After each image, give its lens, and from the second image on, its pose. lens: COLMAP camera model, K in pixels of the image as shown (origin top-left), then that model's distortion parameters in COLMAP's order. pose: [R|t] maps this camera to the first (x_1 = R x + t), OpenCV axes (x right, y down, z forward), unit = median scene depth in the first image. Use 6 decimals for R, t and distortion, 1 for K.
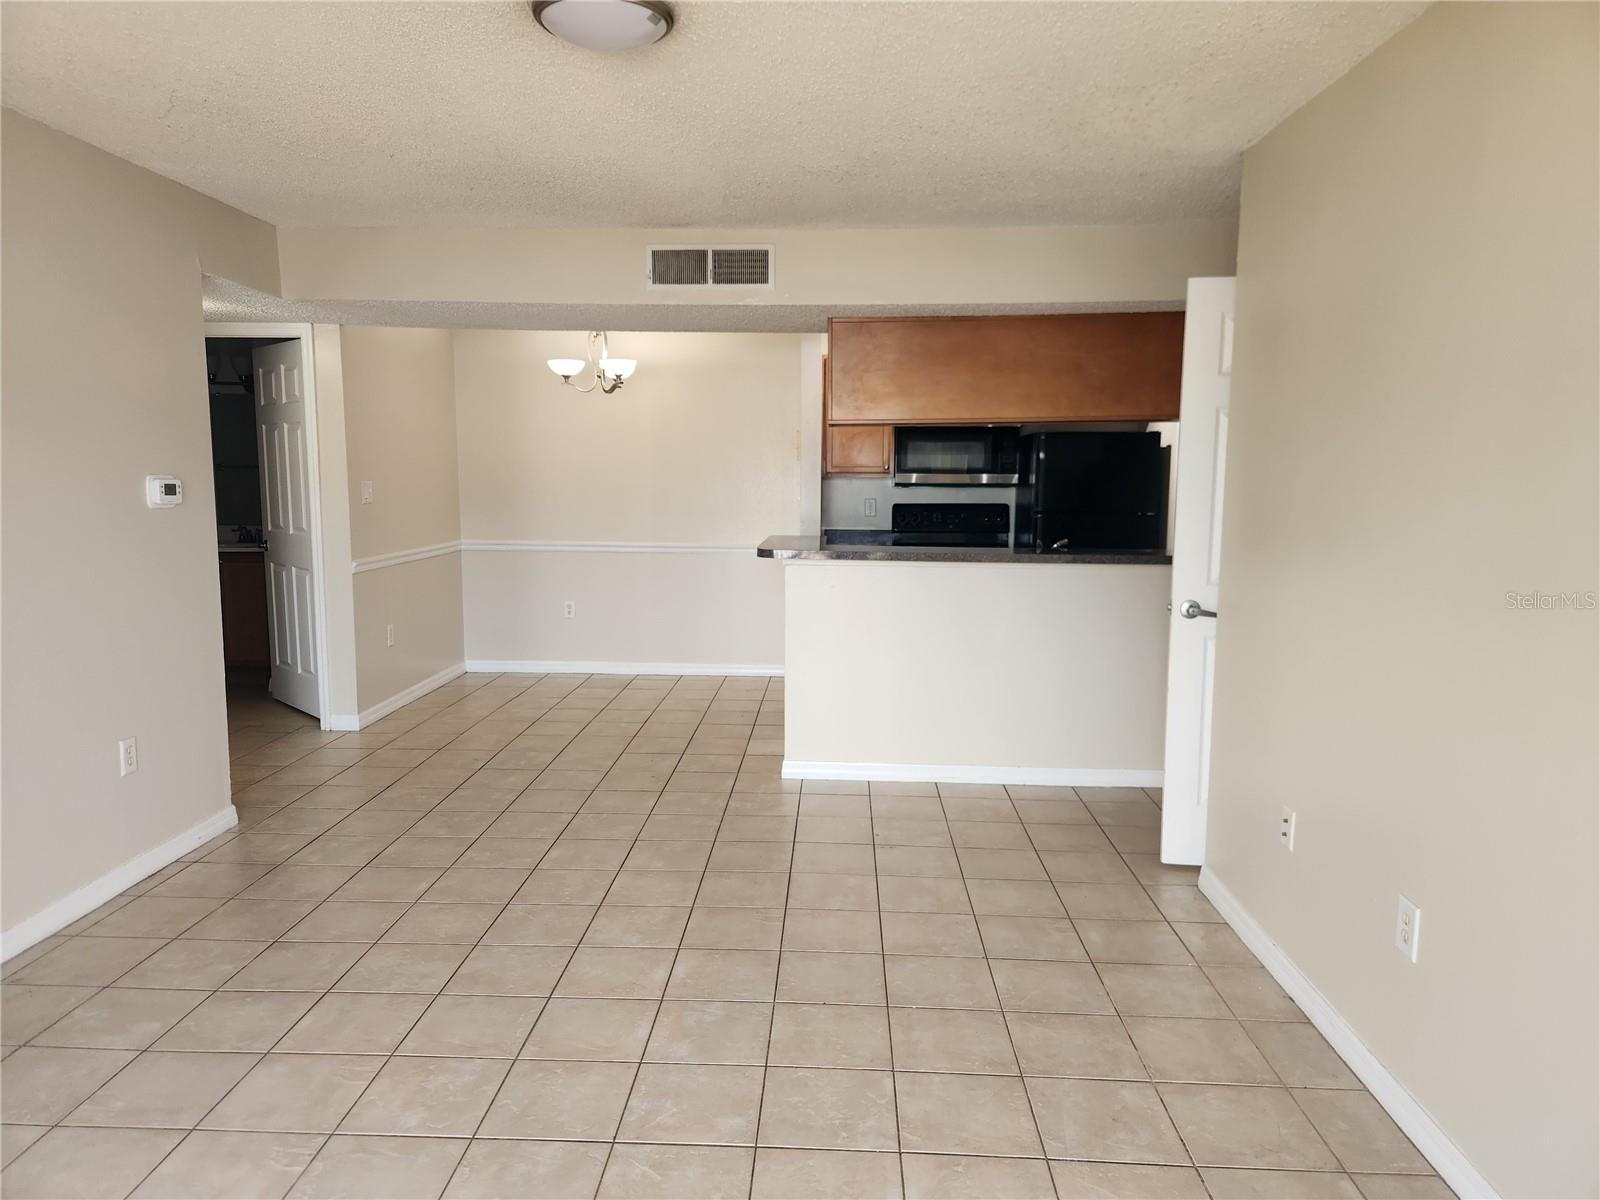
lens RADIAL K [[1078.3, 0, 810.2], [0, 1078.3, 605.0], [0, 0, 1]] dist [0.066400, -0.062709]
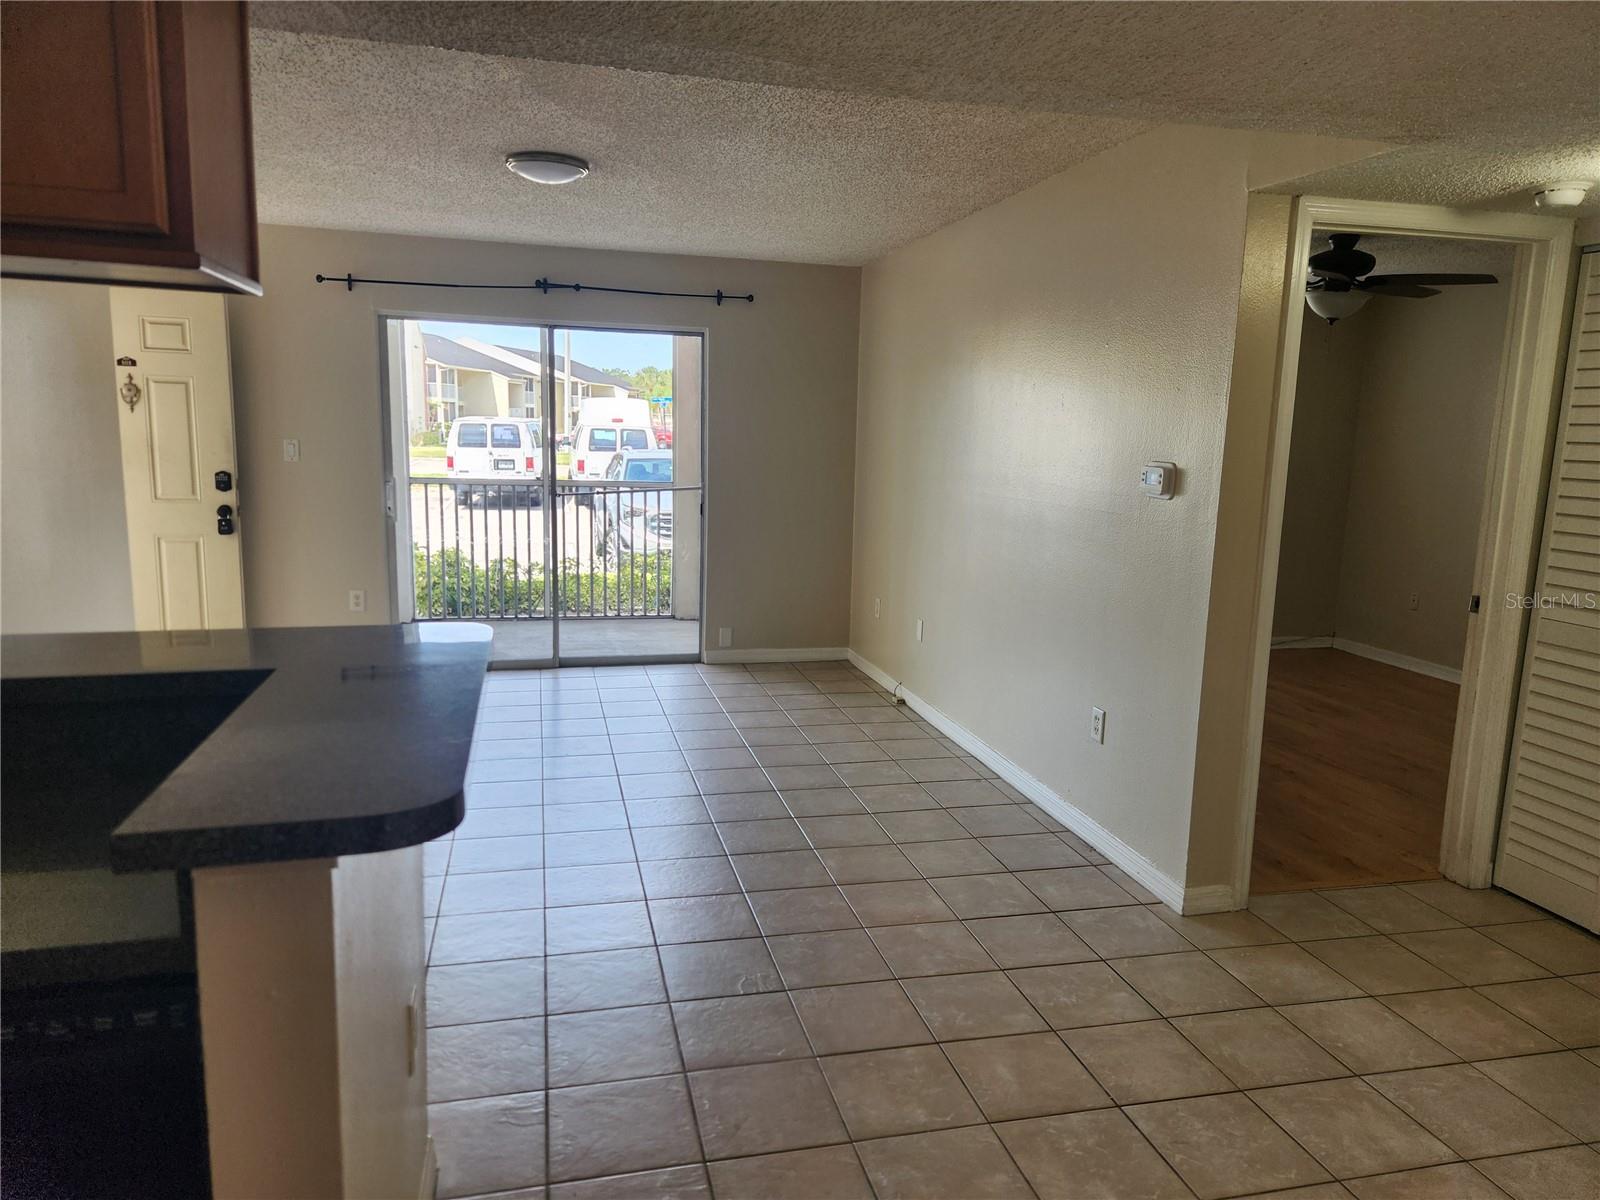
lens RADIAL K [[1078.3, 0, 810.2], [0, 1078.3, 605.0], [0, 0, 1]] dist [0.066400, -0.062709]
pose [[-0.960745, 0.009370, -0.277274, -0.043830], [-0.071714, 0.957075, 0.280829, -0.158654], [0.268004, 0.289689, -0.918833, 1.195389]]
